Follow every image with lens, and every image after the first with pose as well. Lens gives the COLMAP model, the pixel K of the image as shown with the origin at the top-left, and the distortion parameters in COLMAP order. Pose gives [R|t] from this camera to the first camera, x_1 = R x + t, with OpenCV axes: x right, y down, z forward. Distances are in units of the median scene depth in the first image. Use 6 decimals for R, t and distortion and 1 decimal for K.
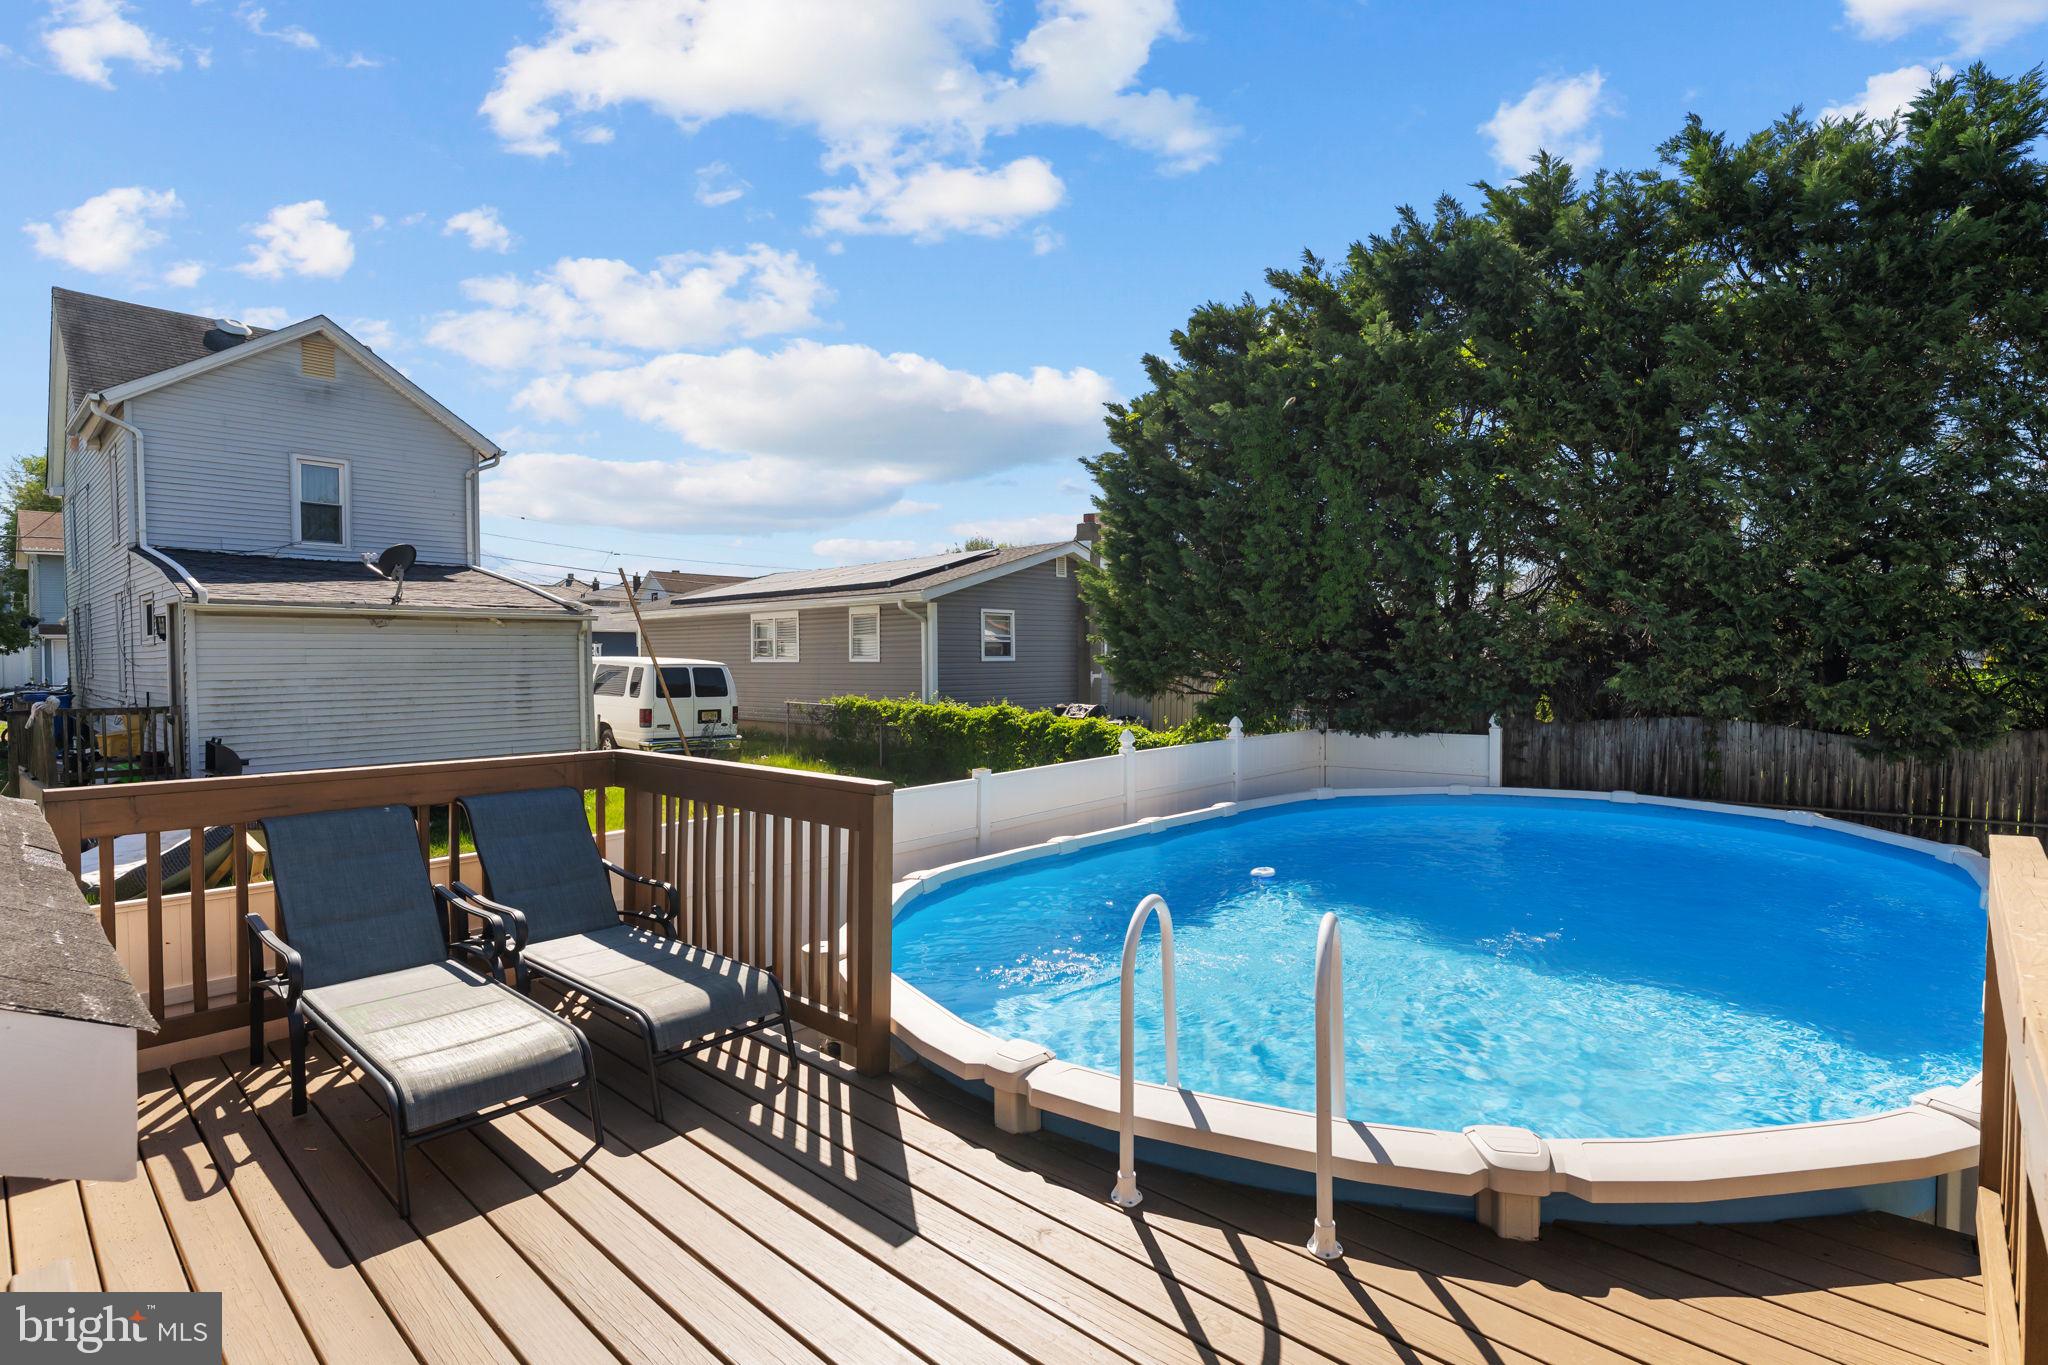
lens RADIAL K [[988.7, 0, 1014.3], [0, 988.7, 689.6], [0, 0, 1]] dist [-0.002600, -0.000503]
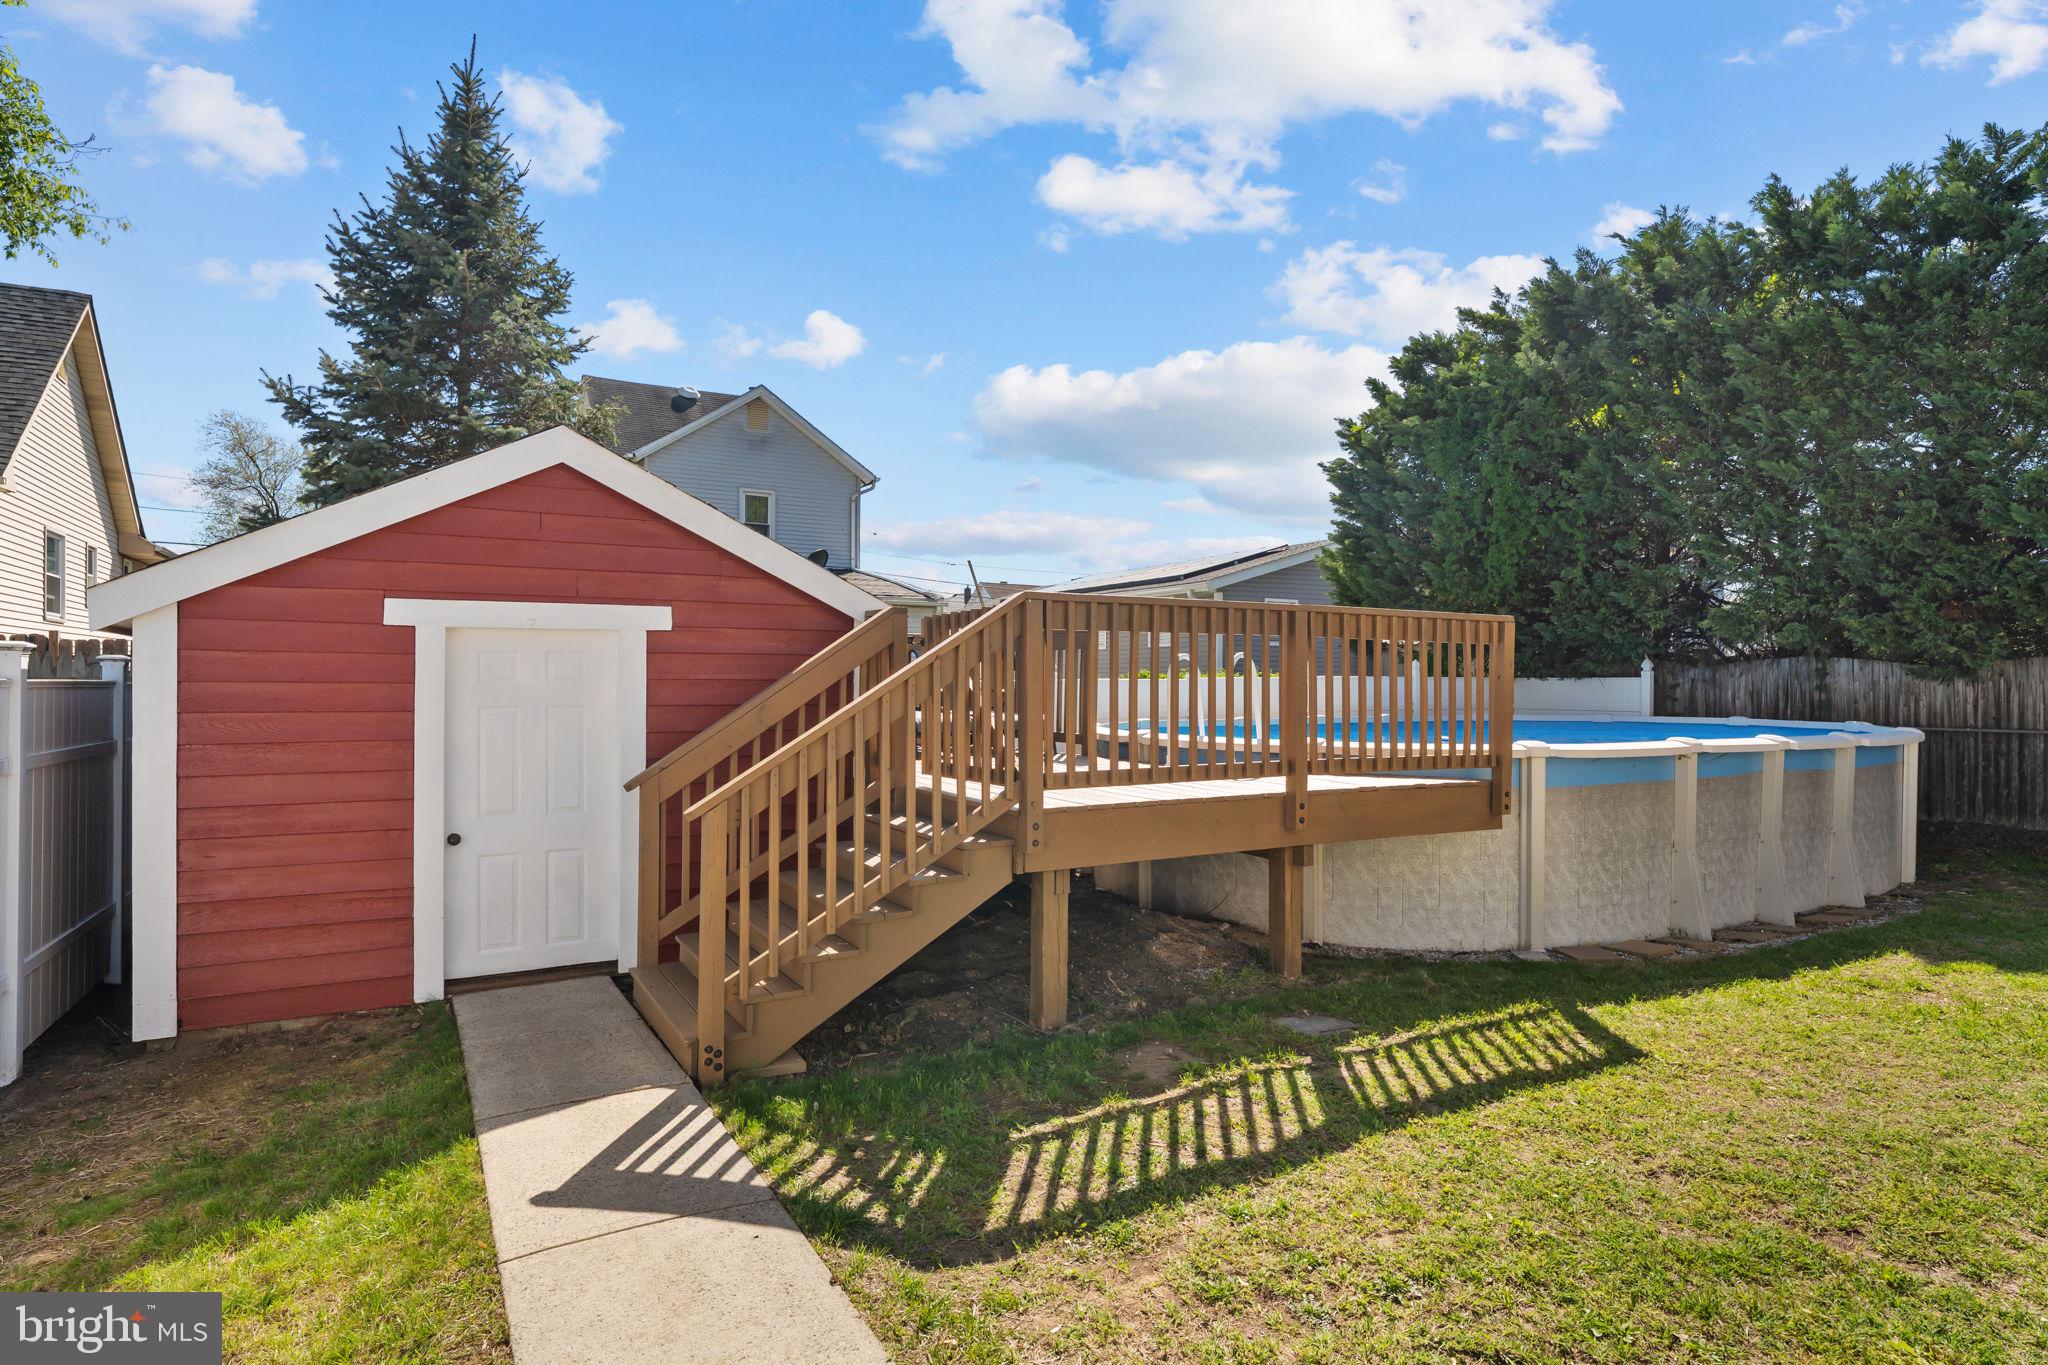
lens RADIAL K [[1084.8, 0, 1027.1], [0, 1084.8, 679.1], [0, 0, 1]] dist [-0.006936, 0.000317]
pose [[0.952425, 0.008698, -0.304648, 0.170719], [-0.018403, 0.999410, -0.029000, 0.101383], [0.304216, 0.033227, 0.952023, -0.488712]]
